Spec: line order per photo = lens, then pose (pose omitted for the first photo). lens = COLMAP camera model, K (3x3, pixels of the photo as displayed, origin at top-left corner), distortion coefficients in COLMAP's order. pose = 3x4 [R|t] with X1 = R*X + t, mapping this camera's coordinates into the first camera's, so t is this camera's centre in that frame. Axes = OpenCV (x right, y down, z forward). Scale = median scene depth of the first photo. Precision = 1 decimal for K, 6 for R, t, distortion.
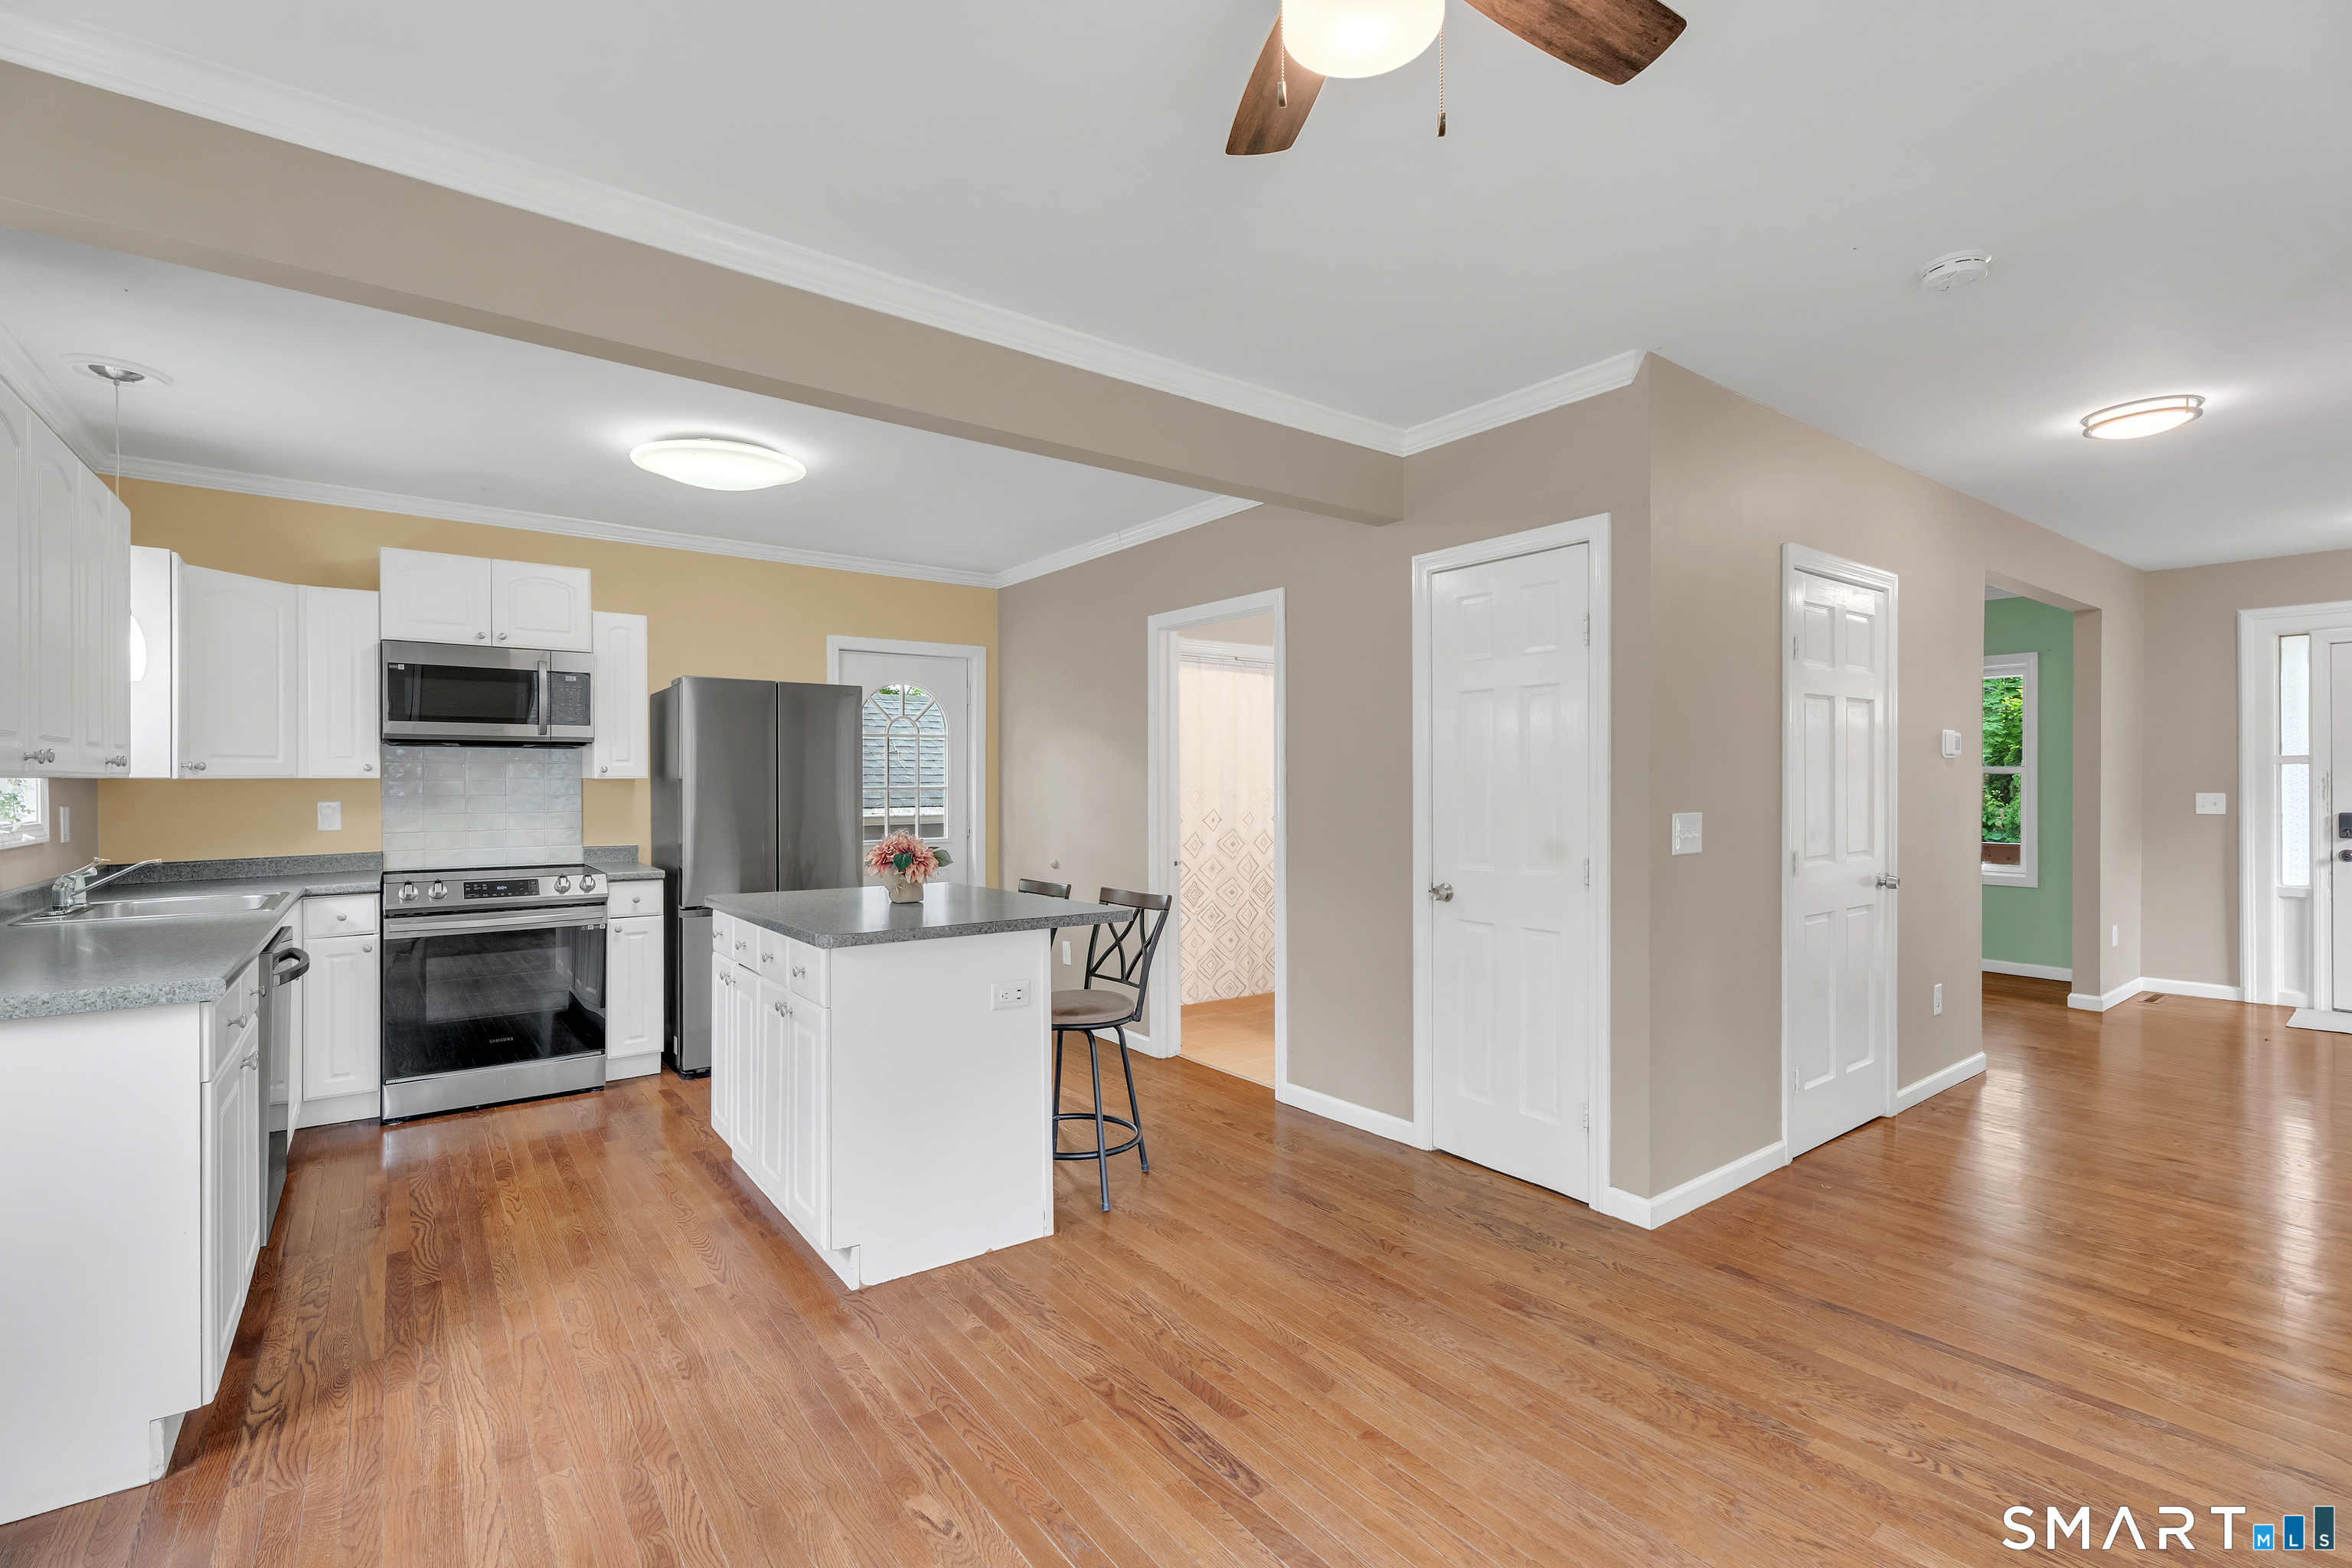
lens RADIAL K [[1046.1, 0, 1165.4], [0, 1046.1, 782.4], [0, 0, 1]] dist [0.002997, 0.000590]
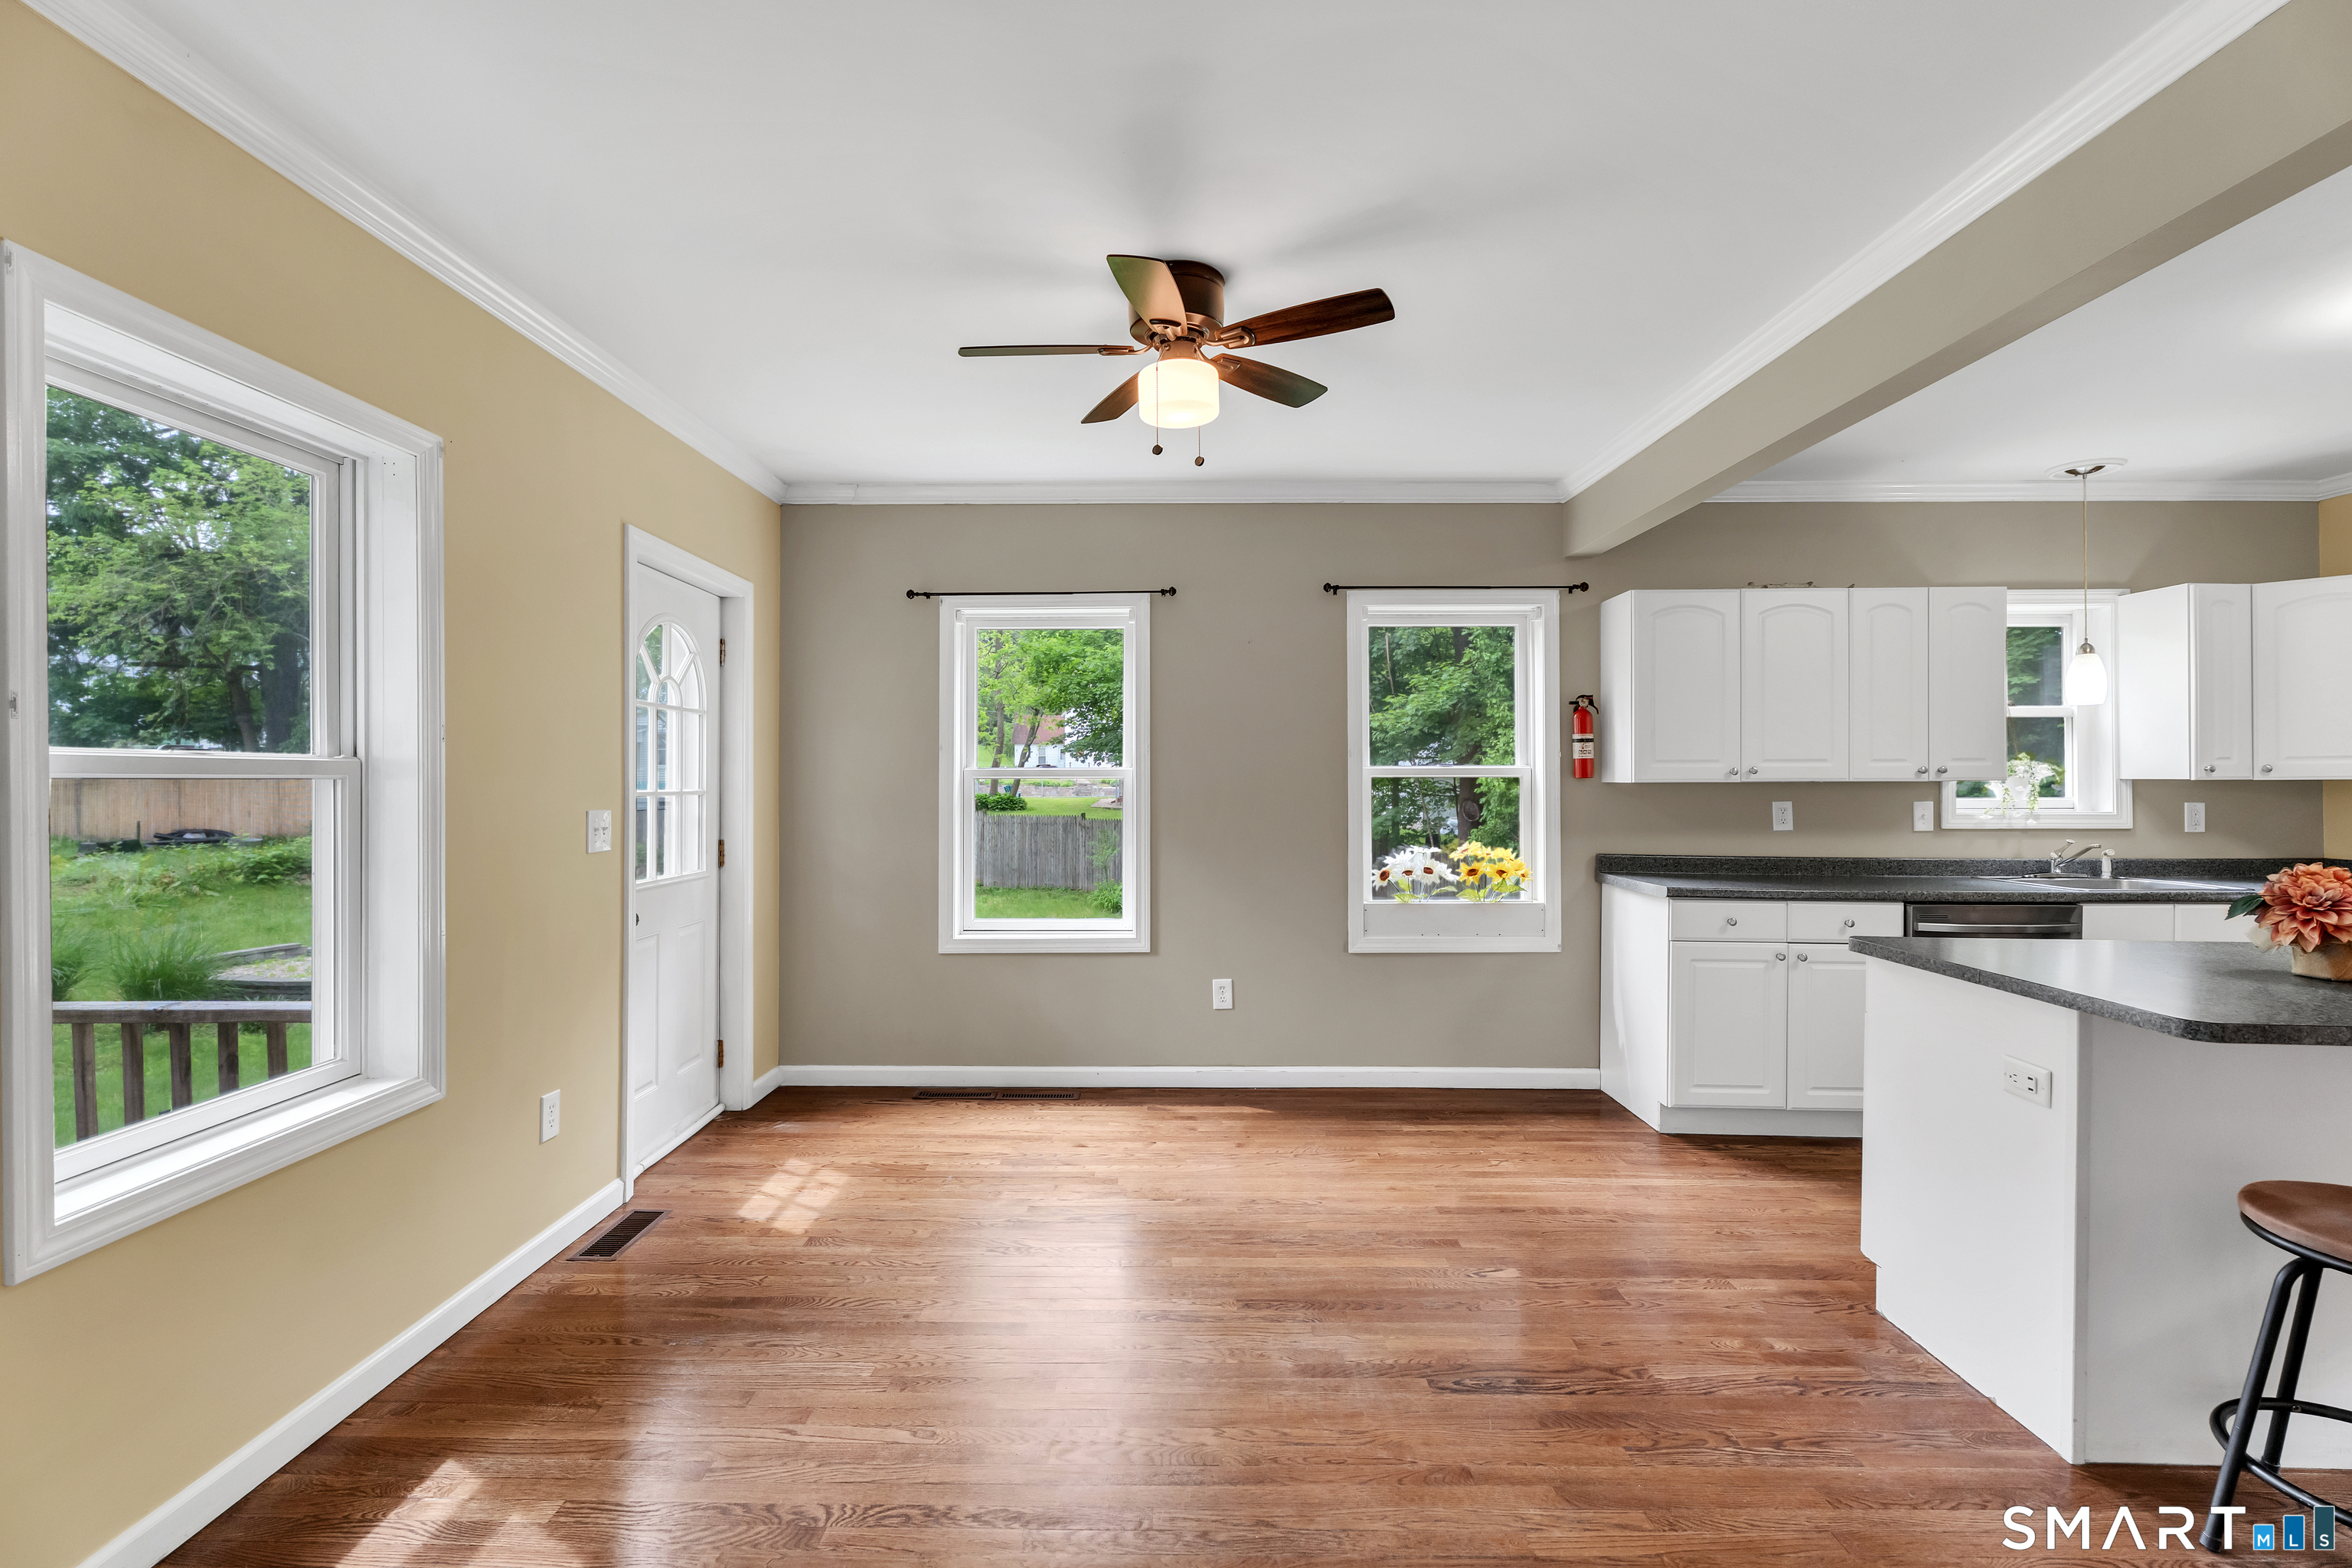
lens RADIAL K [[1046.1, 0, 1165.4], [0, 1046.1, 782.4], [0, 0, 1]] dist [0.002997, 0.000590]
pose [[-0.609168, 0.004467, -0.793029, 0.546923], [0.002612, 0.999990, 0.003626, -0.006622], [0.793037, 0.000138, -0.609173, 0.668159]]
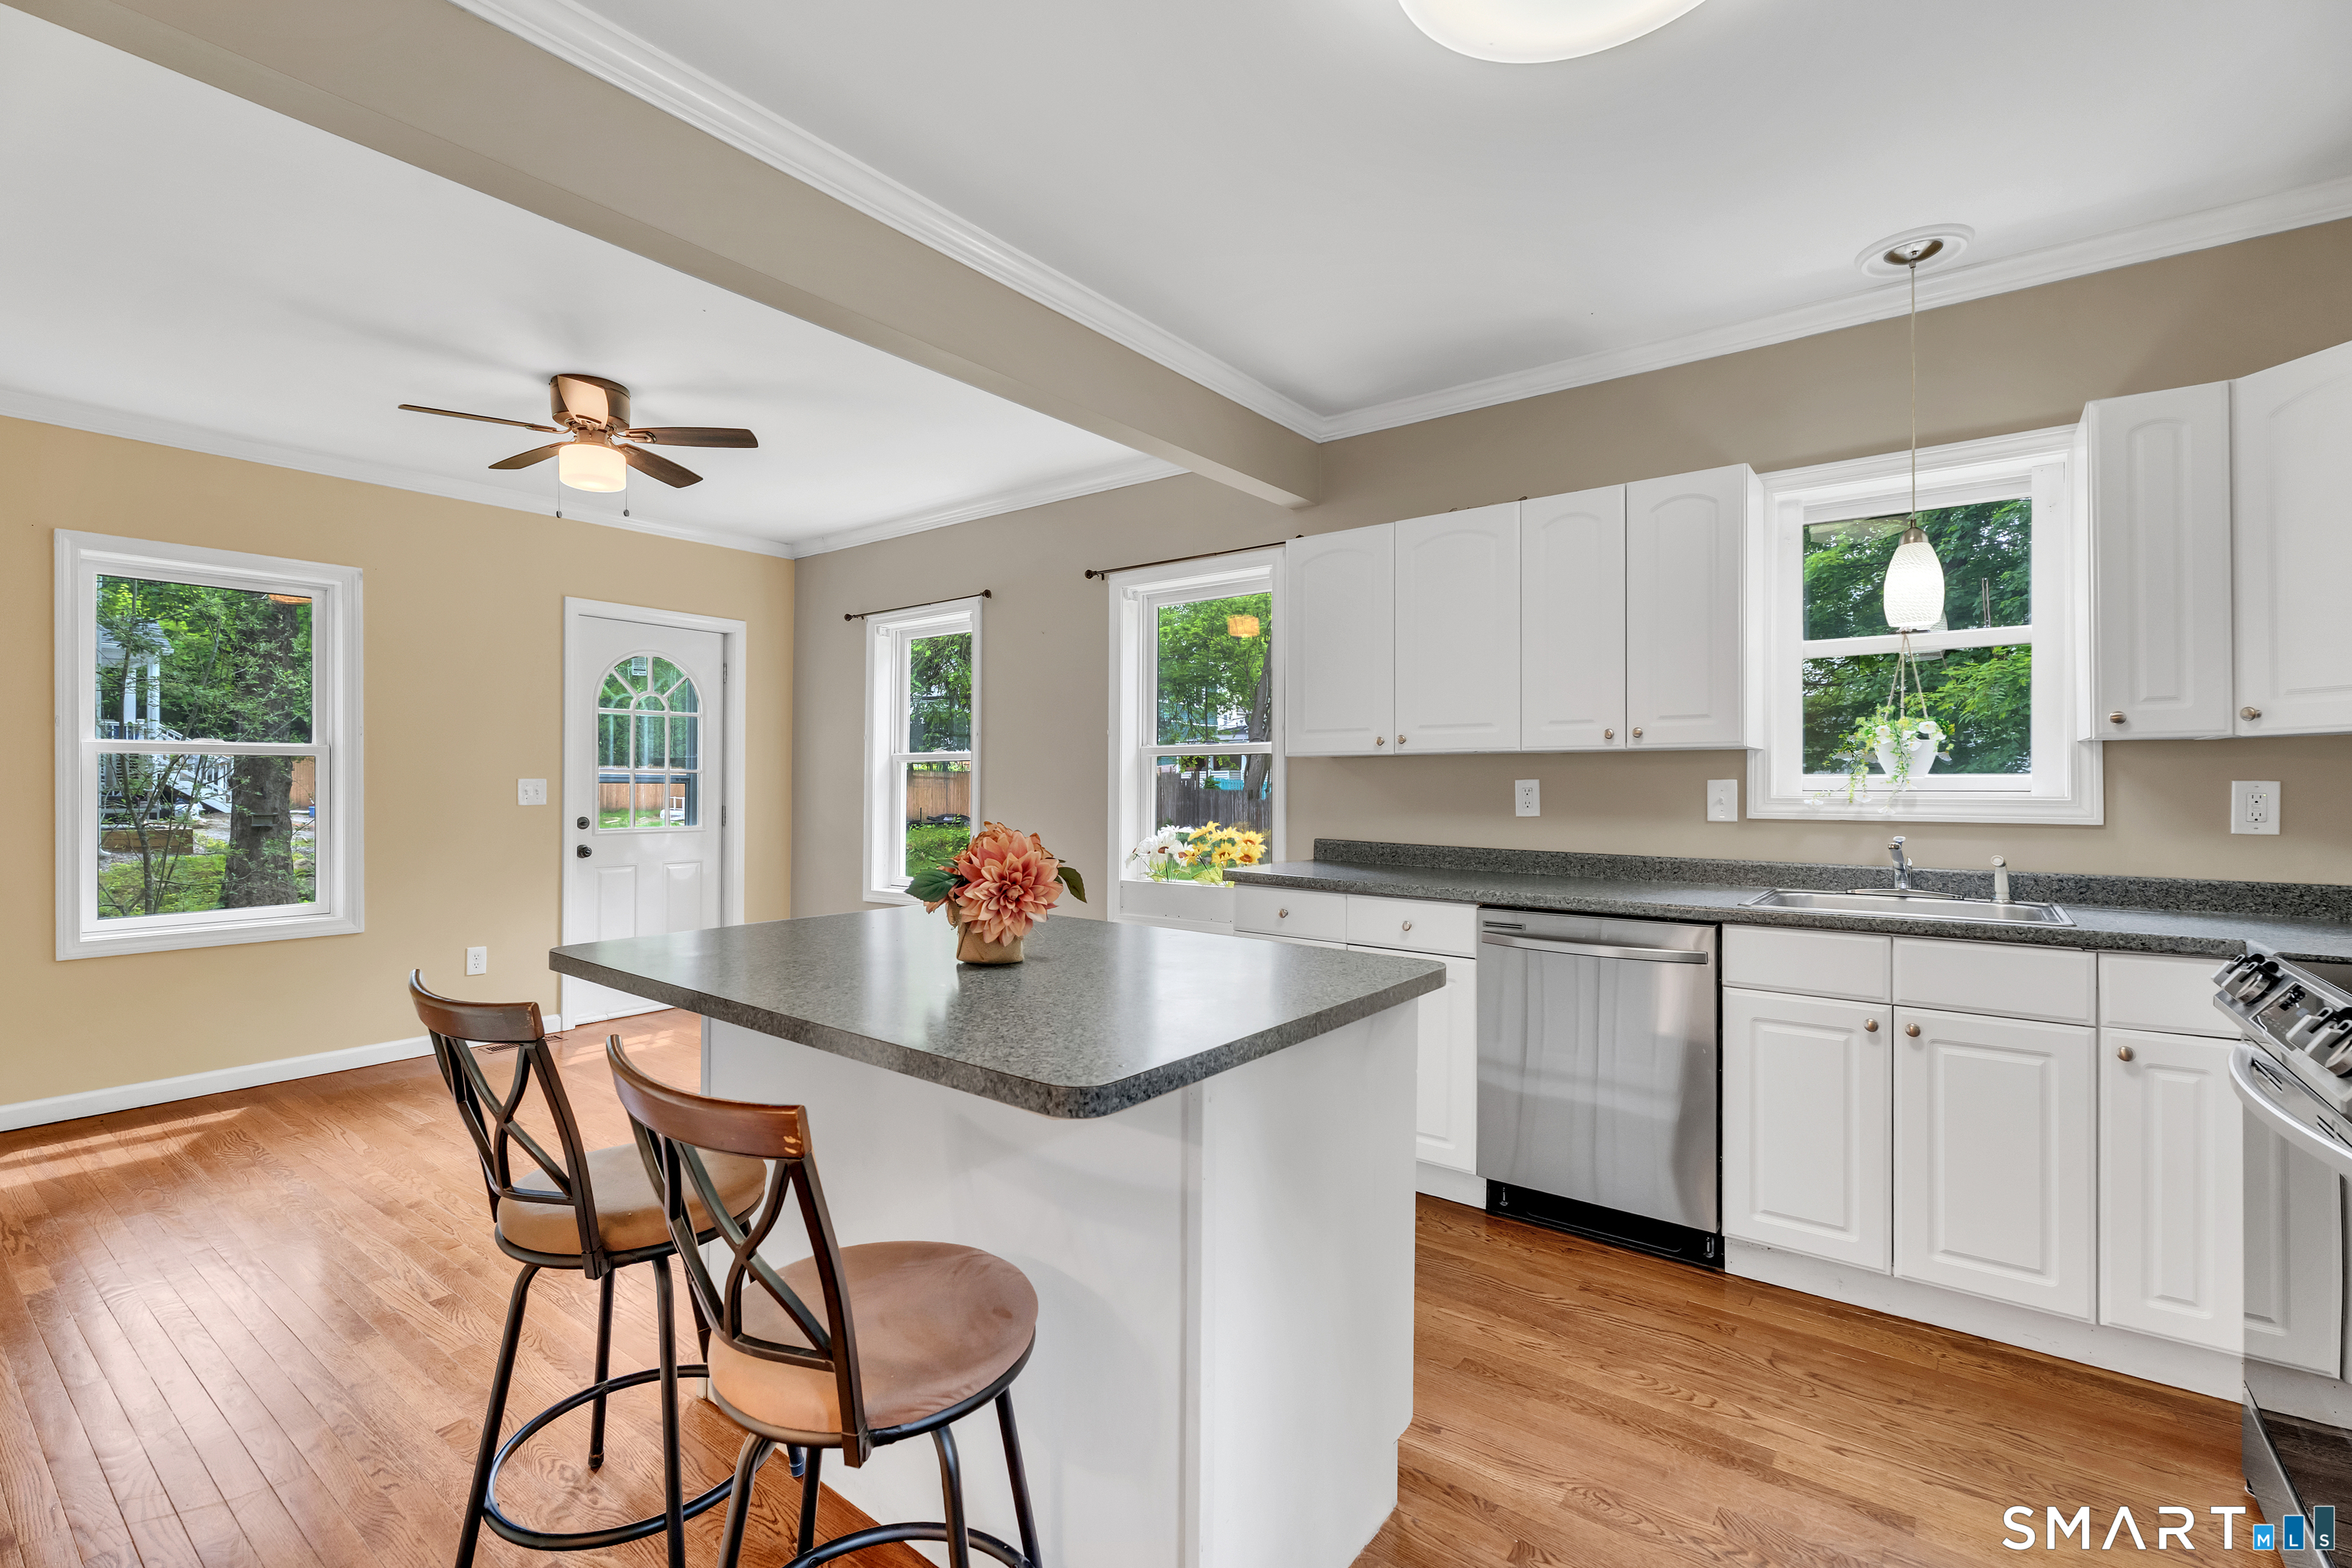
lens RADIAL K [[1065.5, 0, 1173.7], [0, 1065.5, 782.9], [0, 0, 1]] dist [0.005874, -0.000011]
pose [[-0.963784, 0.000724, -0.266683, -0.161433], [0.000825, 1.000000, -0.000265, 0.020097], [0.266683, -0.000475, -0.963784, 1.244671]]
